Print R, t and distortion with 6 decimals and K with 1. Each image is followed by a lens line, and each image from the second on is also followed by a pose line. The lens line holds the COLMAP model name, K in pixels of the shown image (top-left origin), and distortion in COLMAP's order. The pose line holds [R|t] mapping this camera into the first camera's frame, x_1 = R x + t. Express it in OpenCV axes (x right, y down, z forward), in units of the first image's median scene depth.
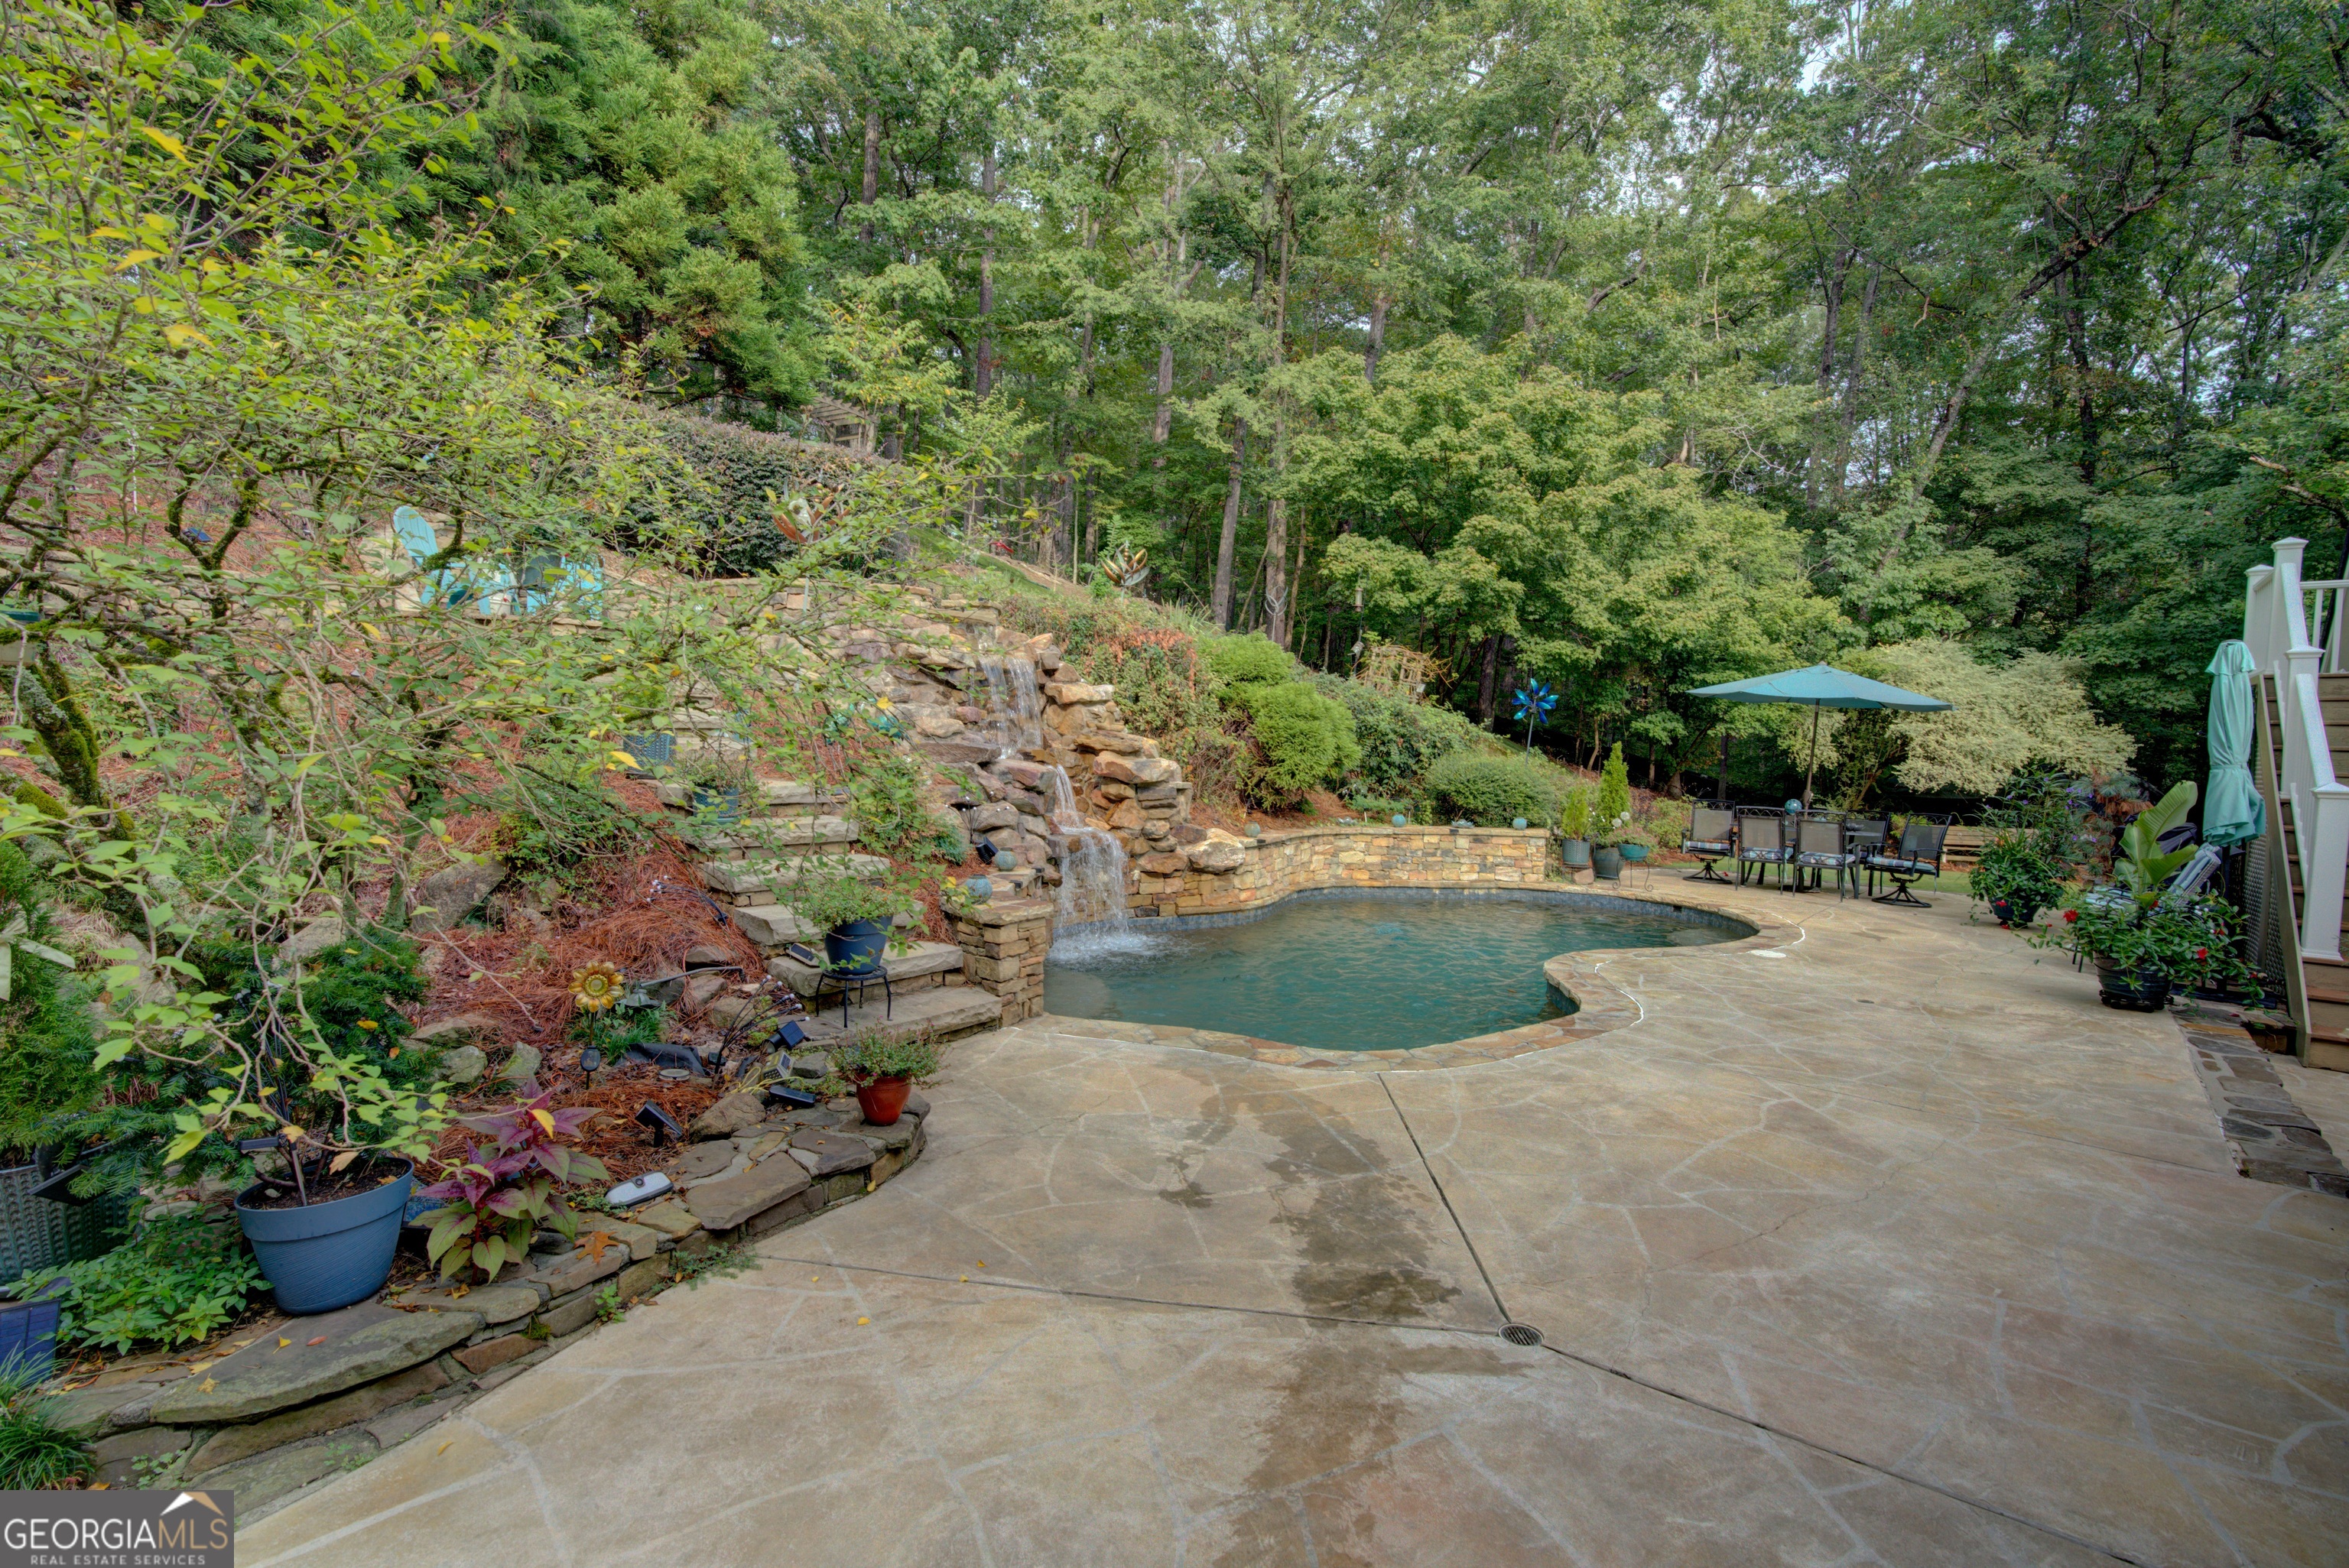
lens RADIAL K [[1065.6, 0, 1177.9], [0, 1065.6, 774.3], [0, 0, 1]] dist [-0.020199, -0.000160]
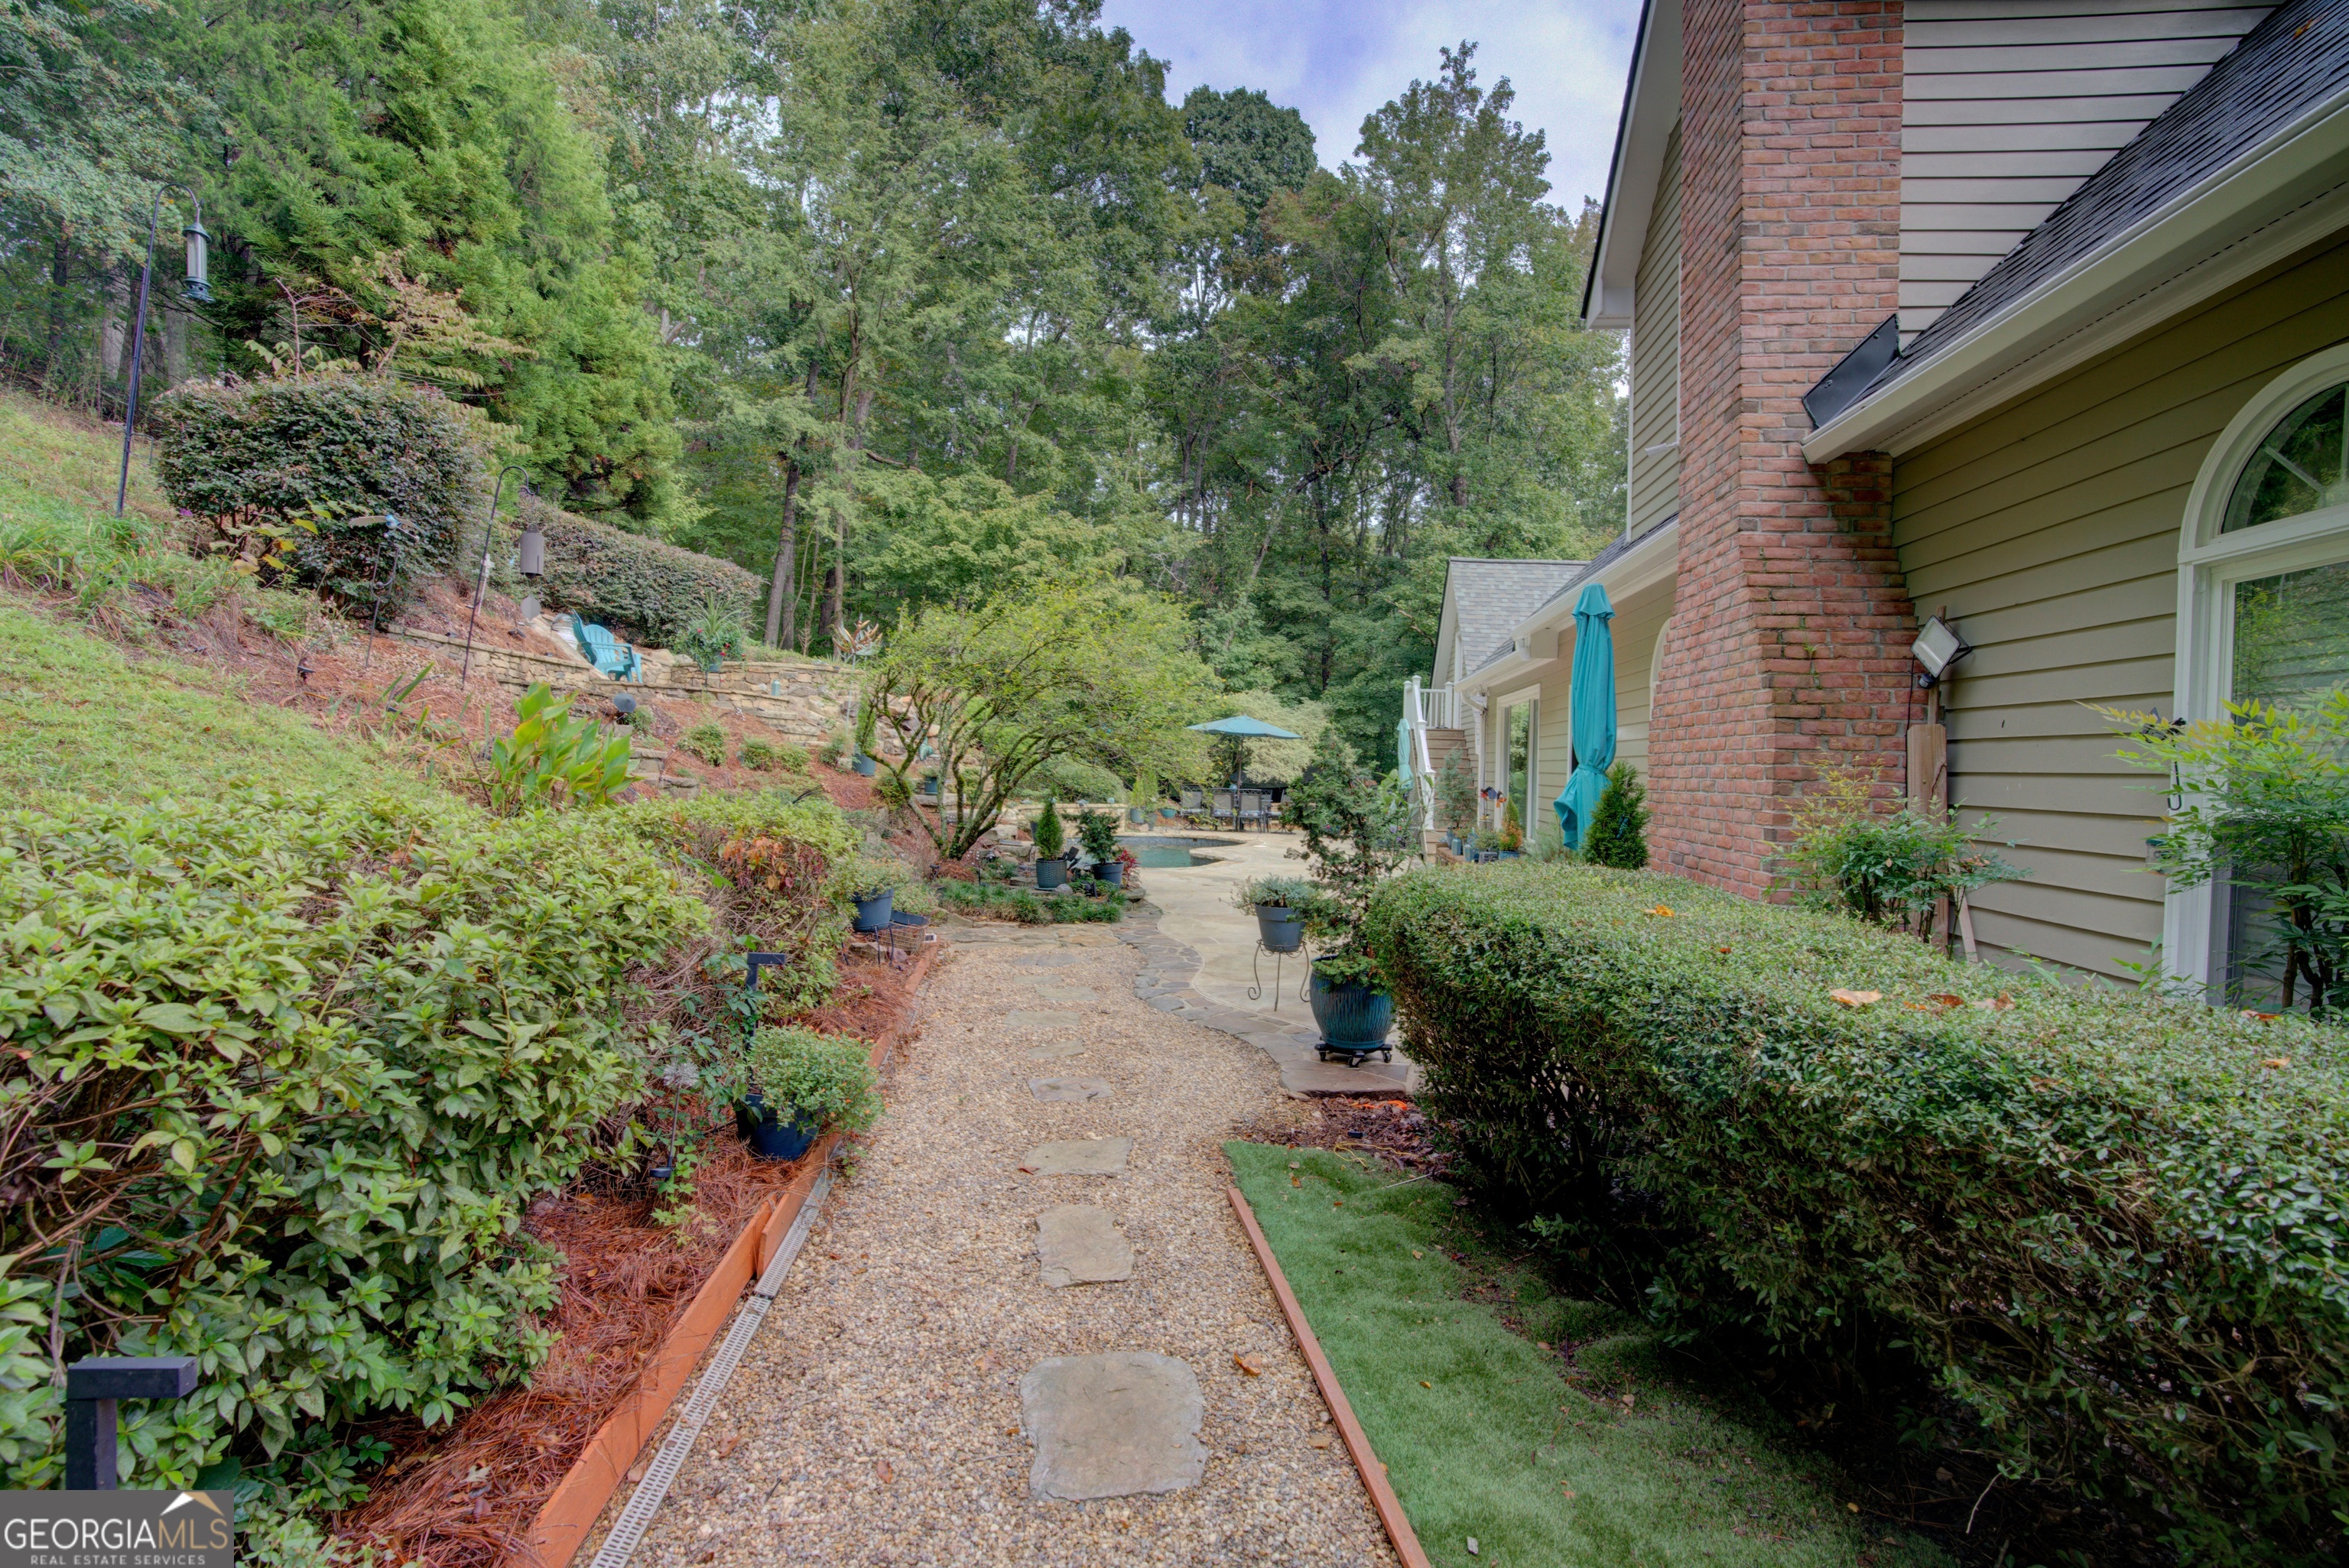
lens RADIAL K [[1065.6, 0, 1172.8], [0, 1065.6, 779.9], [0, 0, 1]] dist [-0.020199, -0.000160]
pose [[0.829683, -0.024716, 0.557687, -0.341816], [0.027656, 0.999613, 0.003157, 0.002706], [-0.557549, 0.012804, 0.830046, -0.319206]]
